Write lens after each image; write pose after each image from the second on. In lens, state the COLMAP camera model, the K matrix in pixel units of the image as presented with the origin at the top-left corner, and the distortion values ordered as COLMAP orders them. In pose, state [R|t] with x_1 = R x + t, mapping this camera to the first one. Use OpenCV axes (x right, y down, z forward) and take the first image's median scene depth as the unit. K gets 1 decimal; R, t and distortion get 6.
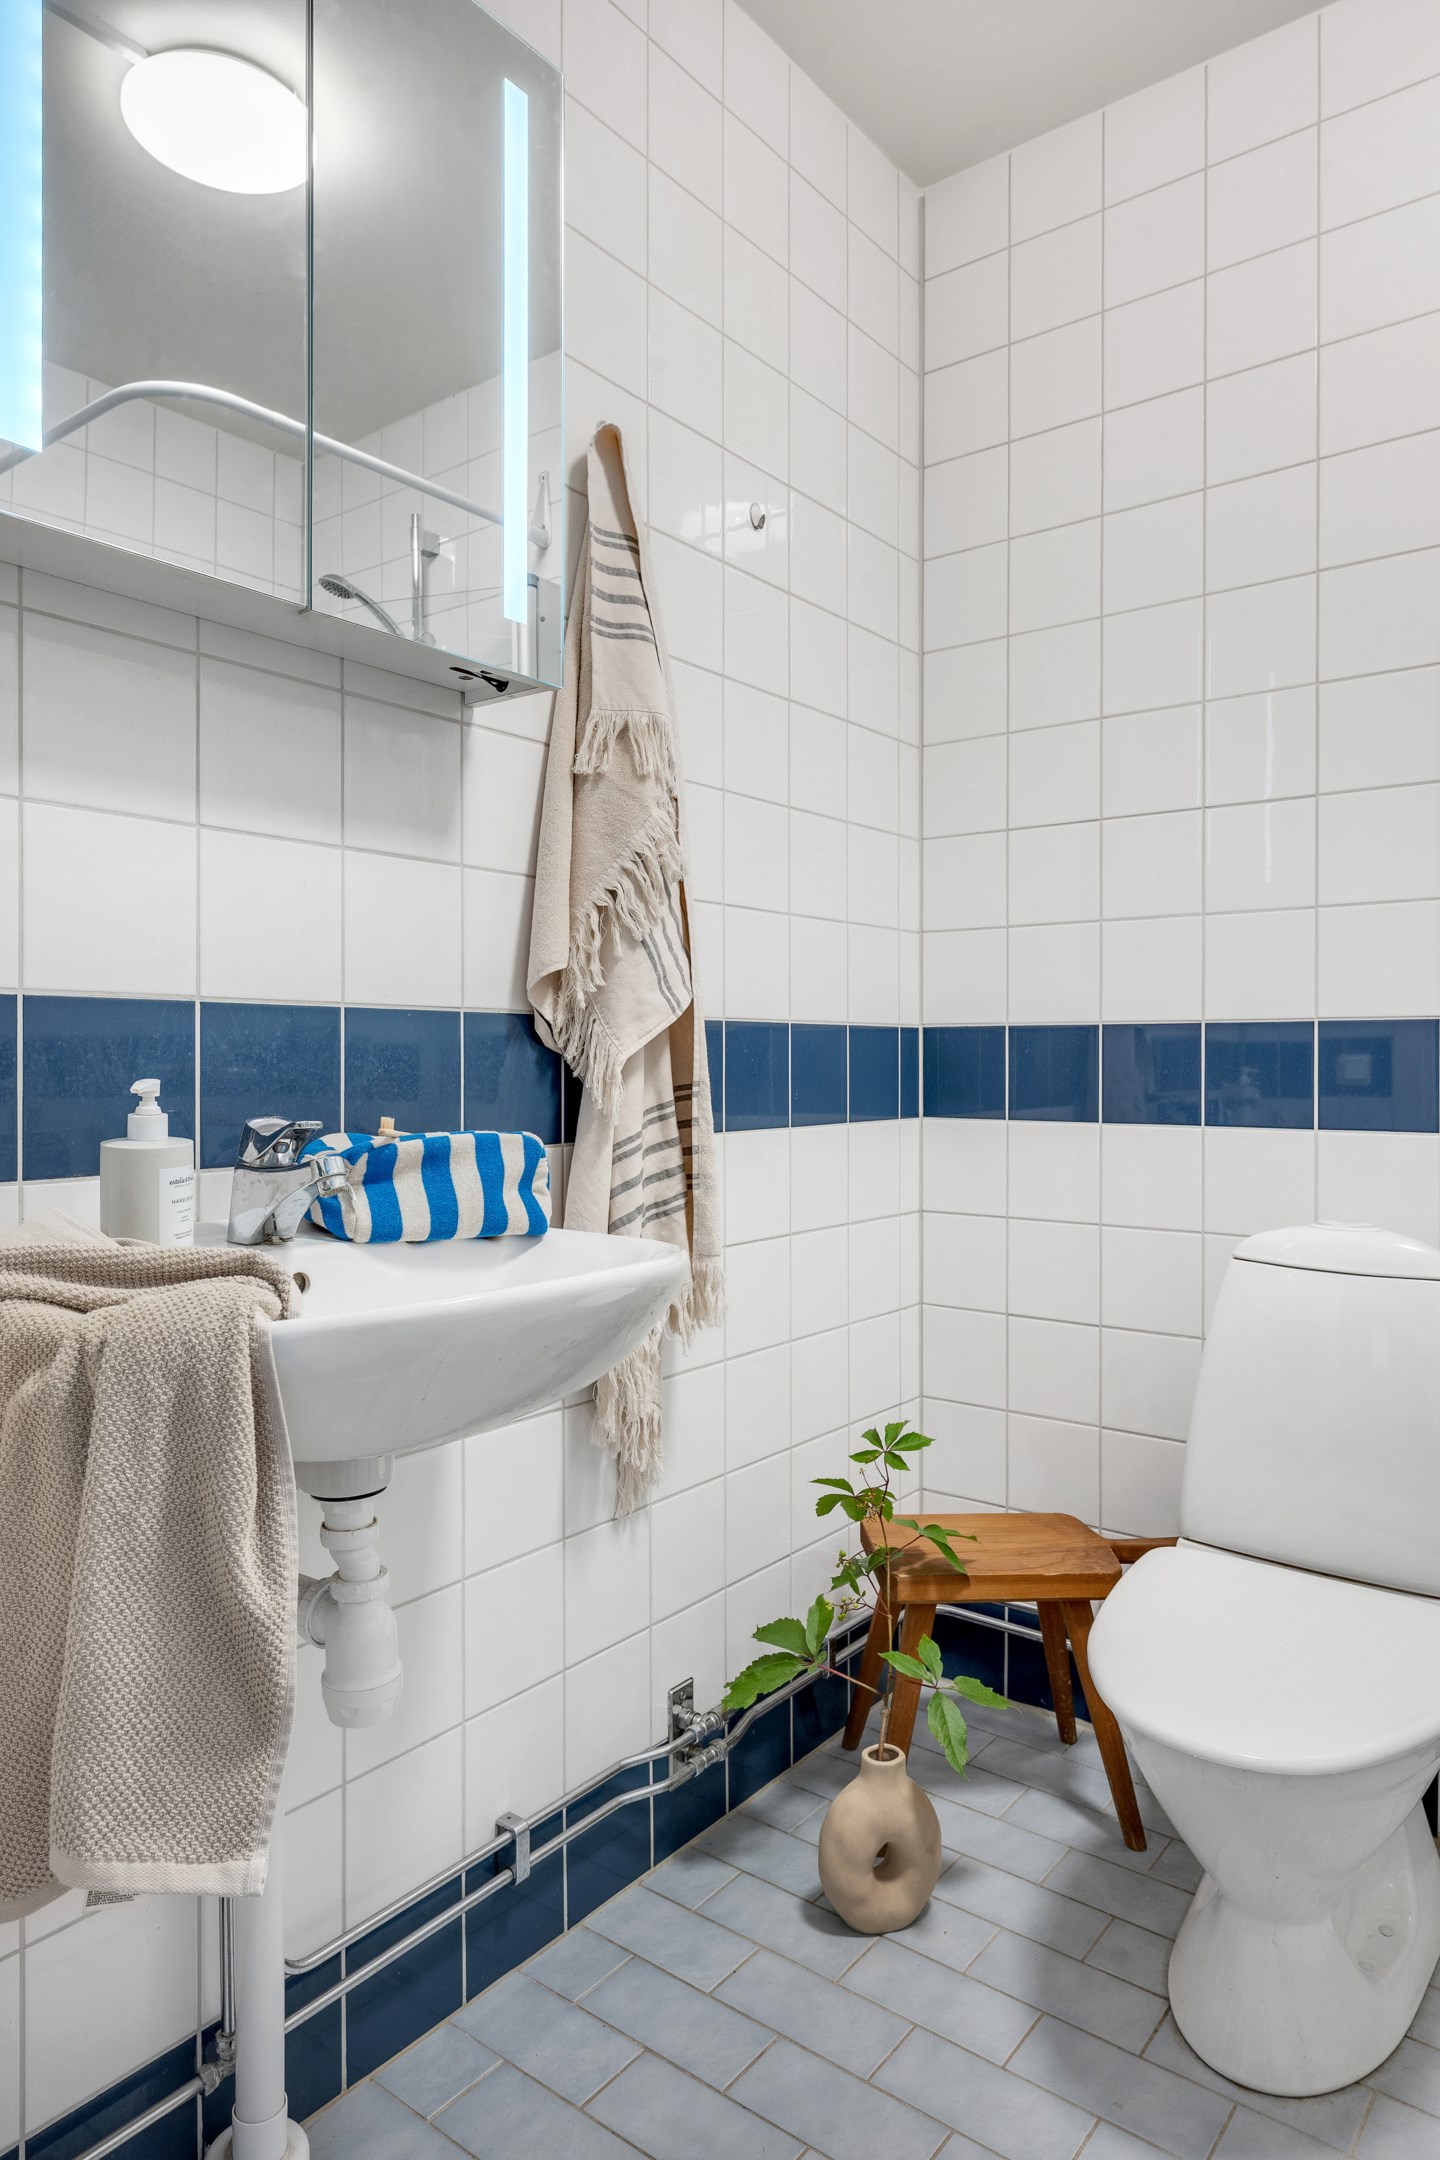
lens RADIAL K [[1336.7, 0, 717.9], [0, 1336.7, 1066.0], [0, 0, 1]] dist [-0.002664, 0.000722]
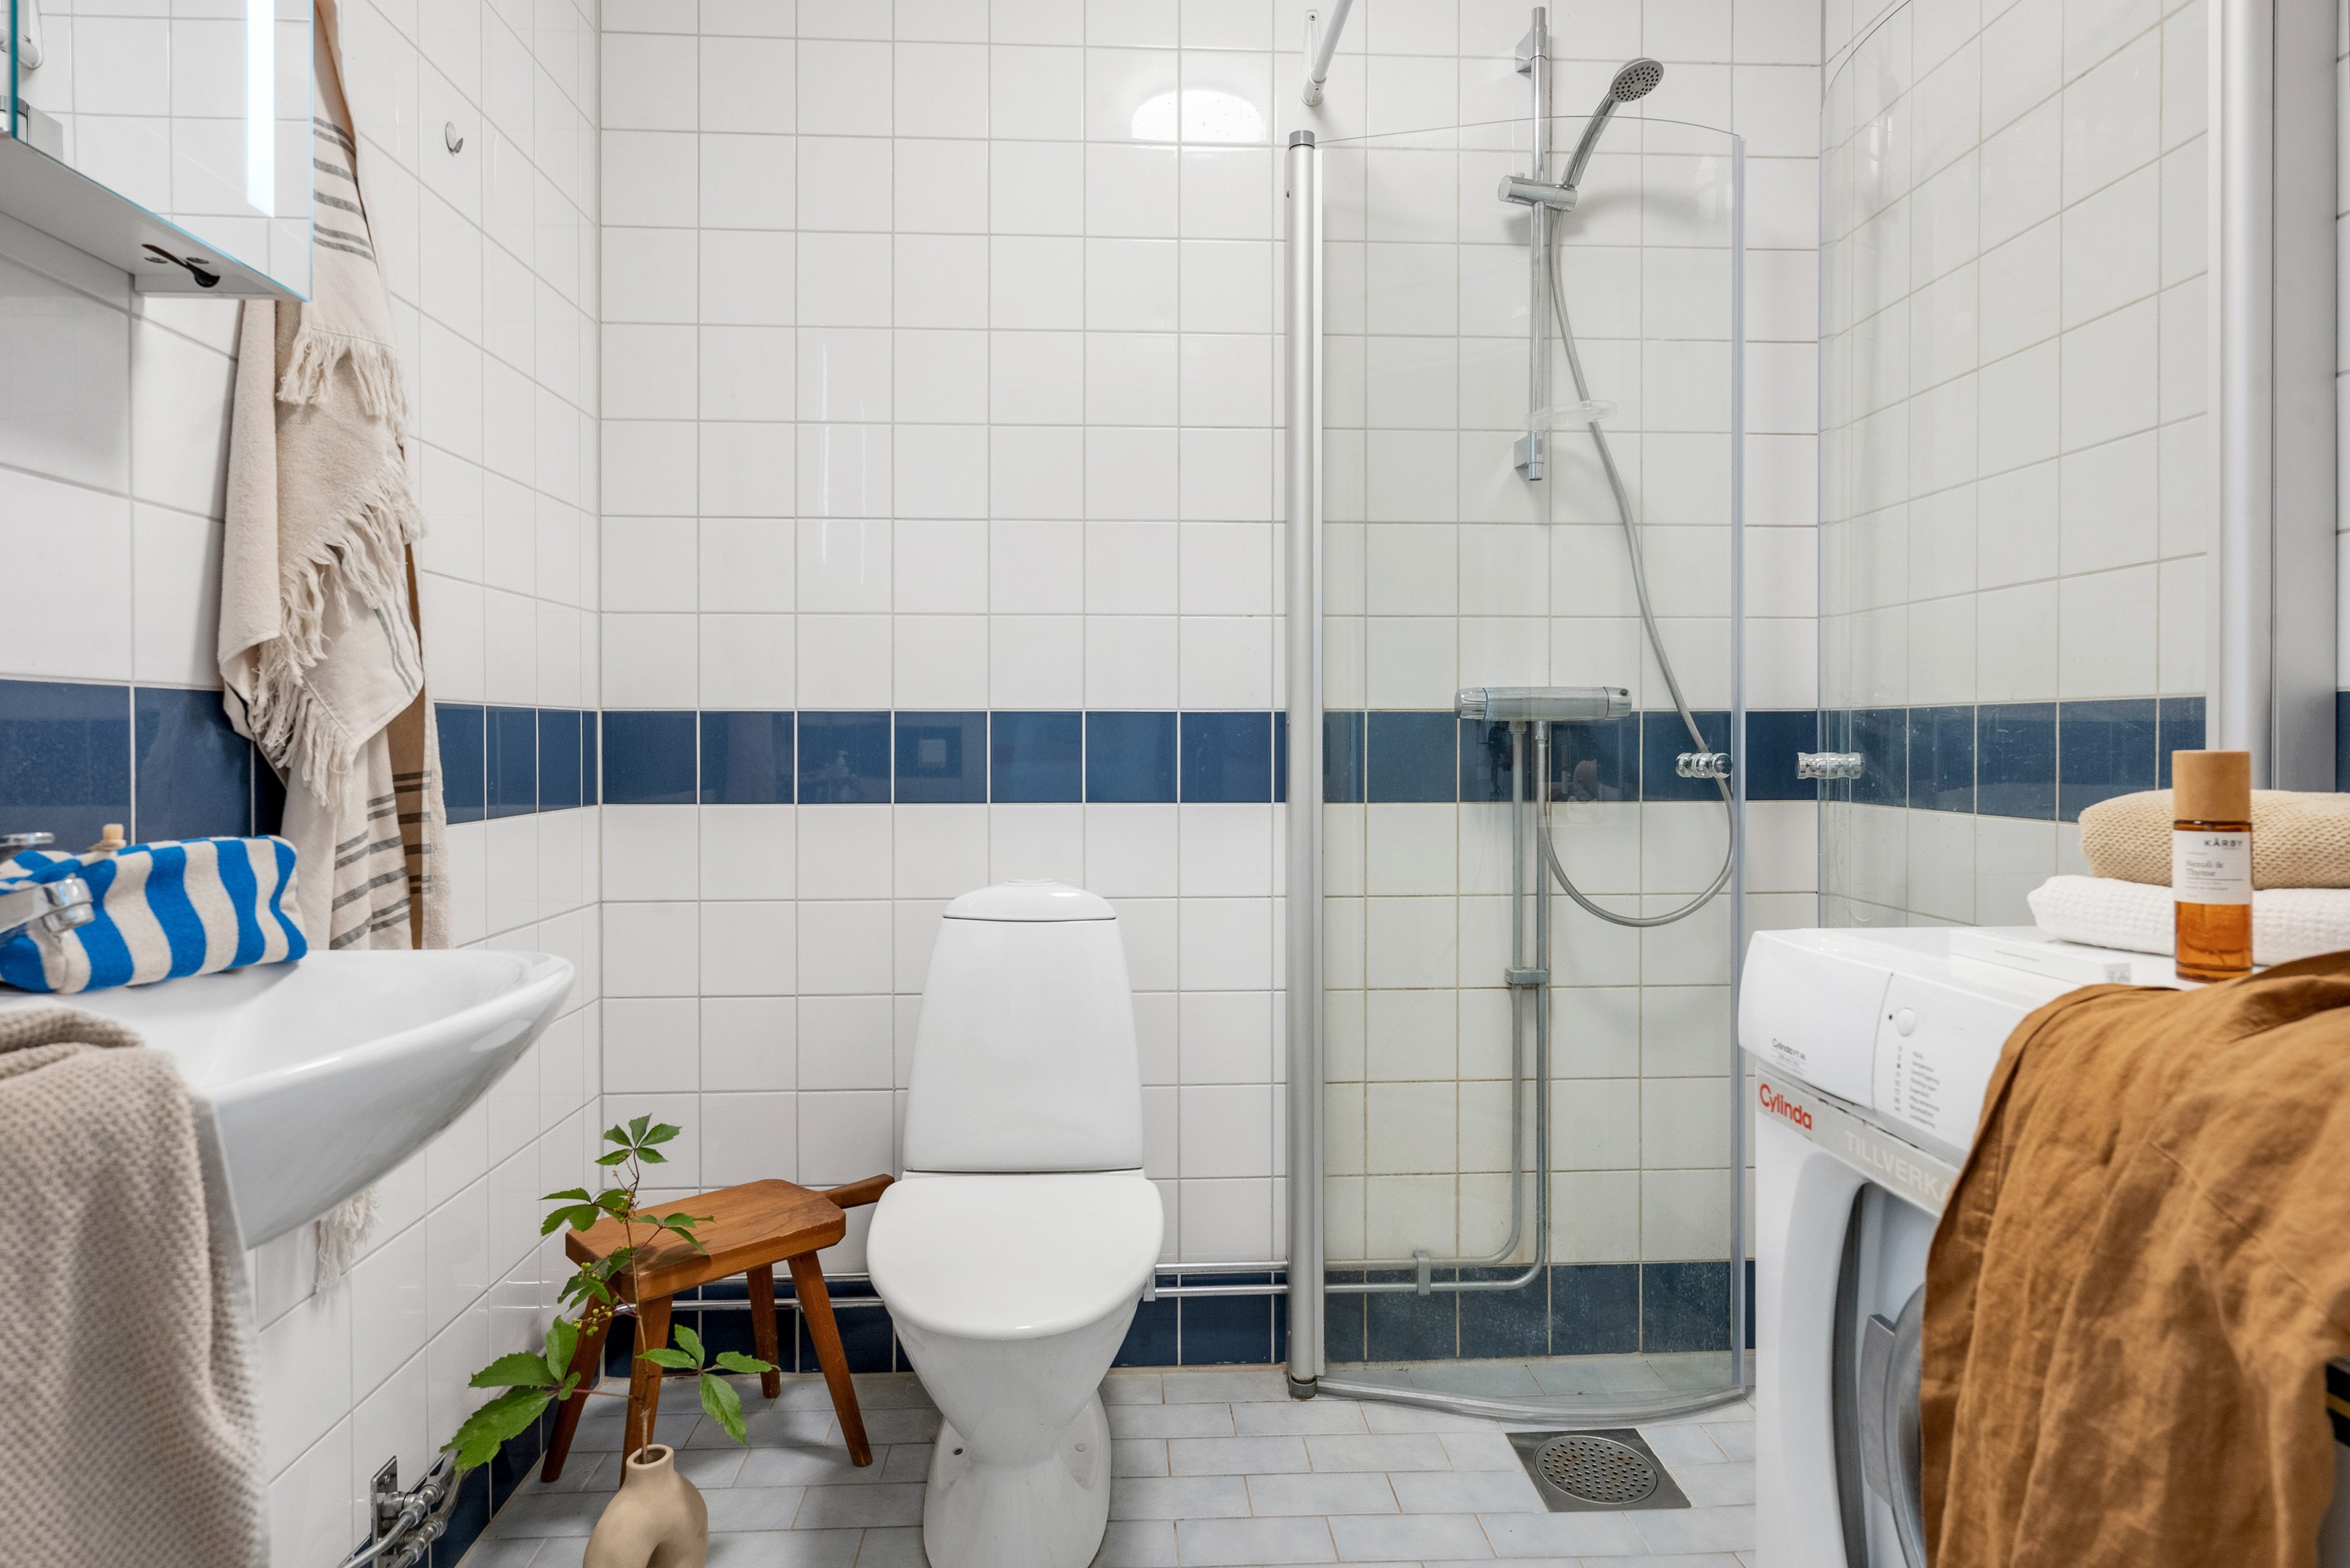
lens RADIAL K [[1337.5, 0, 1118.7], [0, 1337.5, 750.2], [0, 0, 1]] dist [0.002732, -0.000041]
pose [[0.756305, -0.005163, 0.654199, -0.249129], [0.003181, 0.999986, 0.004214, -0.004543], [-0.654212, -0.001106, 0.756311, 0.033837]]
